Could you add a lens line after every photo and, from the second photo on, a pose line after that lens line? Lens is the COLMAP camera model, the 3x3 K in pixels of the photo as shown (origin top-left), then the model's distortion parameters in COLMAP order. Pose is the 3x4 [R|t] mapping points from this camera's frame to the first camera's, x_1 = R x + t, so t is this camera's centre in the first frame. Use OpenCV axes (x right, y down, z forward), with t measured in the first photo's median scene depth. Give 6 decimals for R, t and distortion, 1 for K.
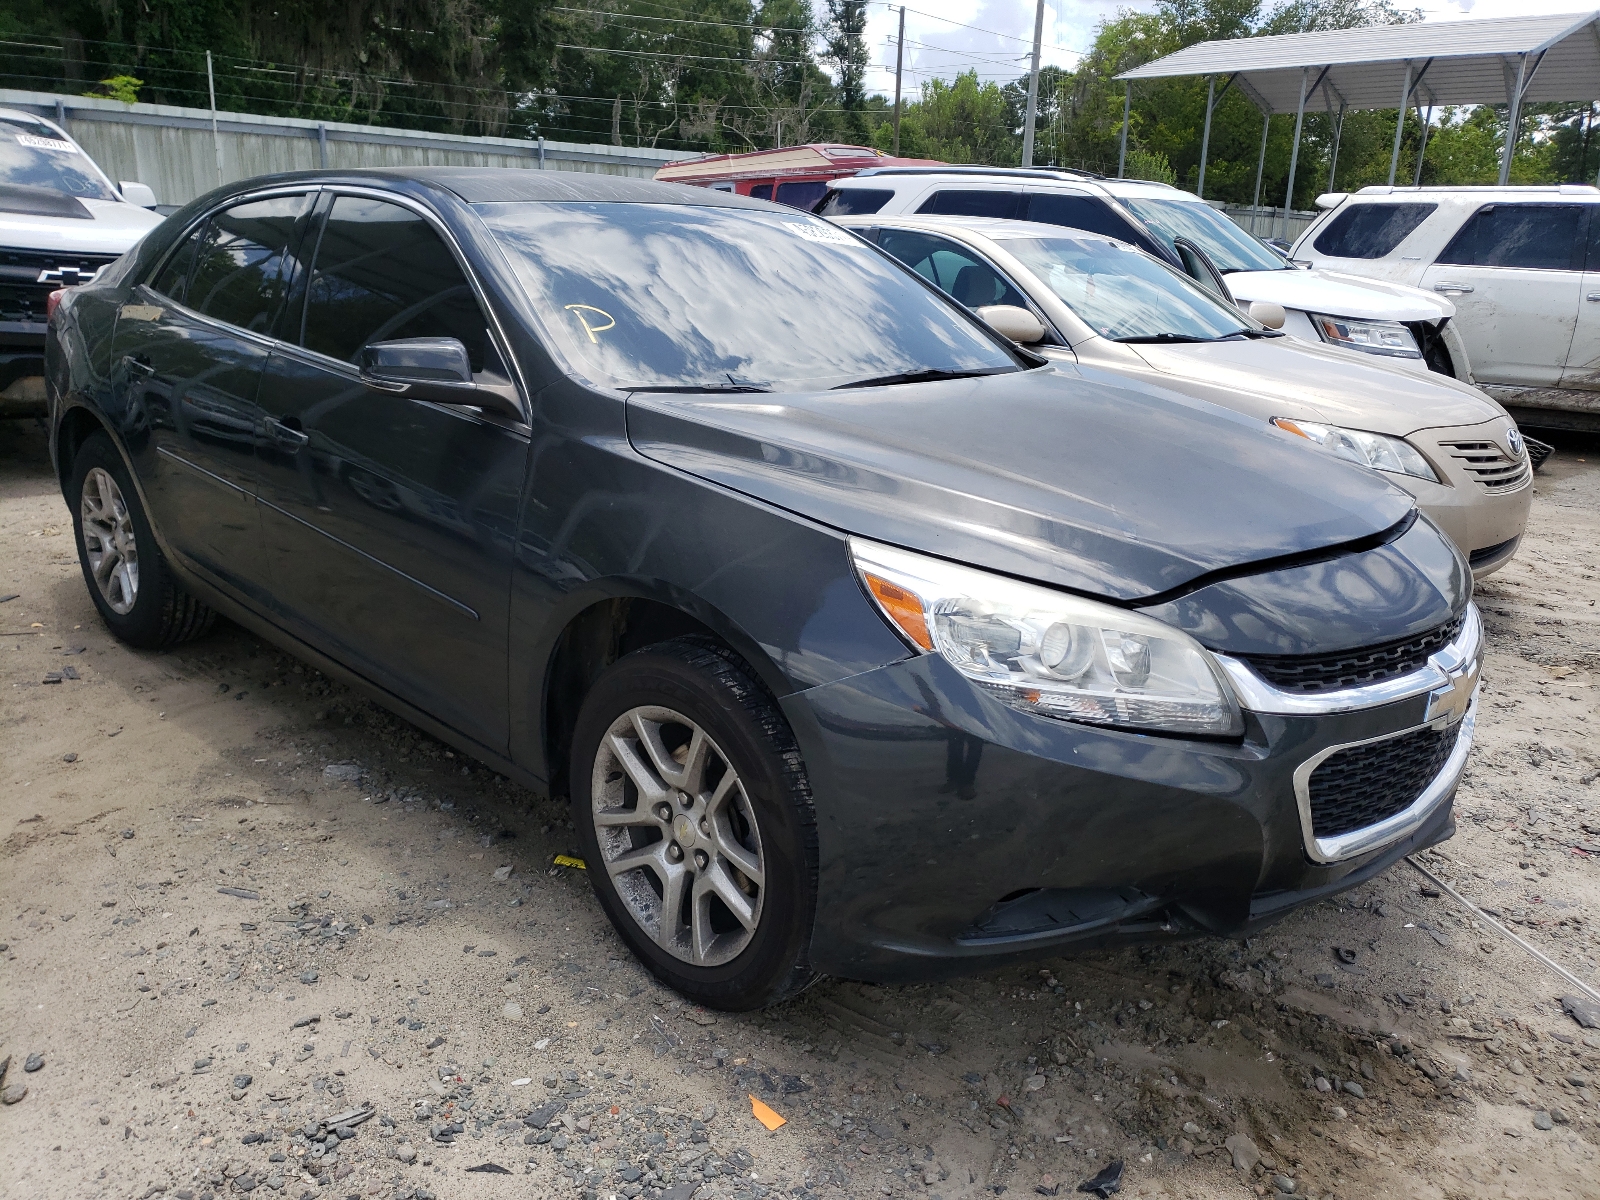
lens RADIAL K [[1202.7, 0, 800.0], [0, 1202.7, 600.0], [0, 0, 1]] dist [0.000490, 0.000765]
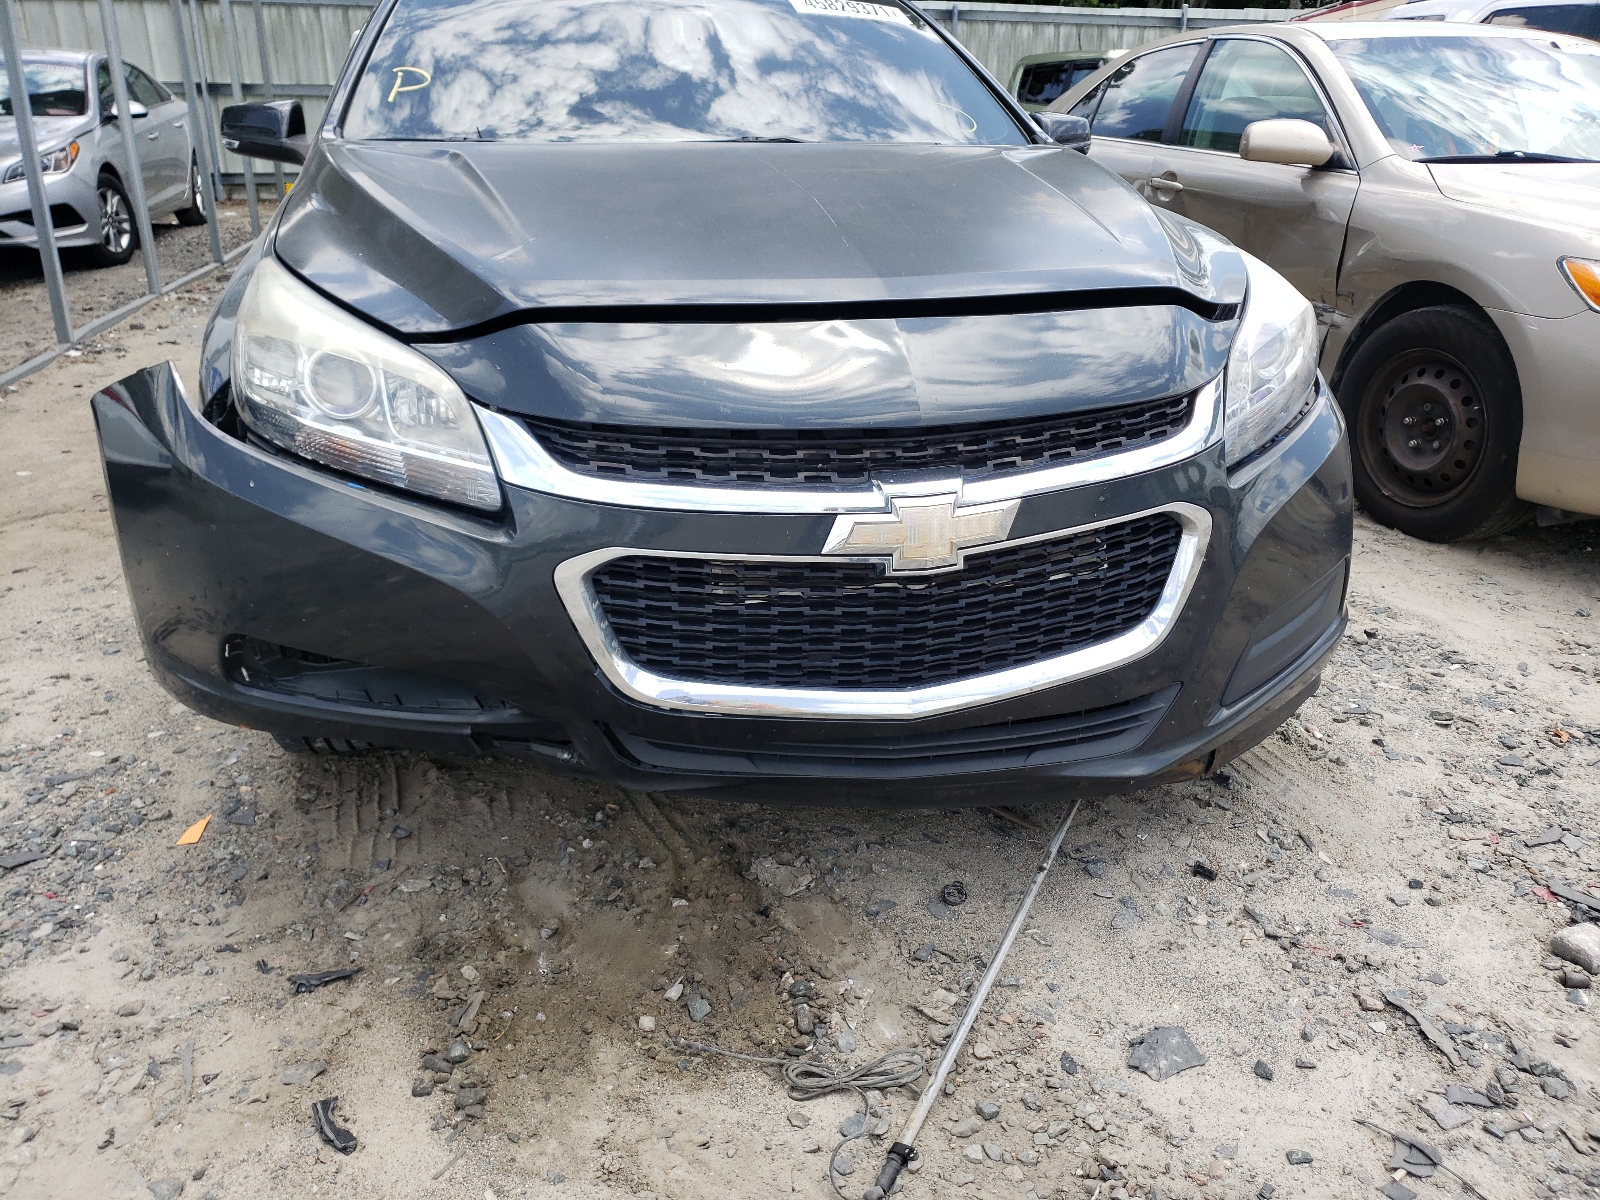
lens RADIAL K [[1207.7, 0, 799.4], [0, 1207.7, 565.3], [0, 0, 1]] dist [0.005095, 0.004615]
pose [[0.855719, 0.155596, -0.493492, 0.898924], [-0.128652, 0.987746, 0.088350, 0.047314], [0.501192, -0.012114, 0.865252, 0.376038]]
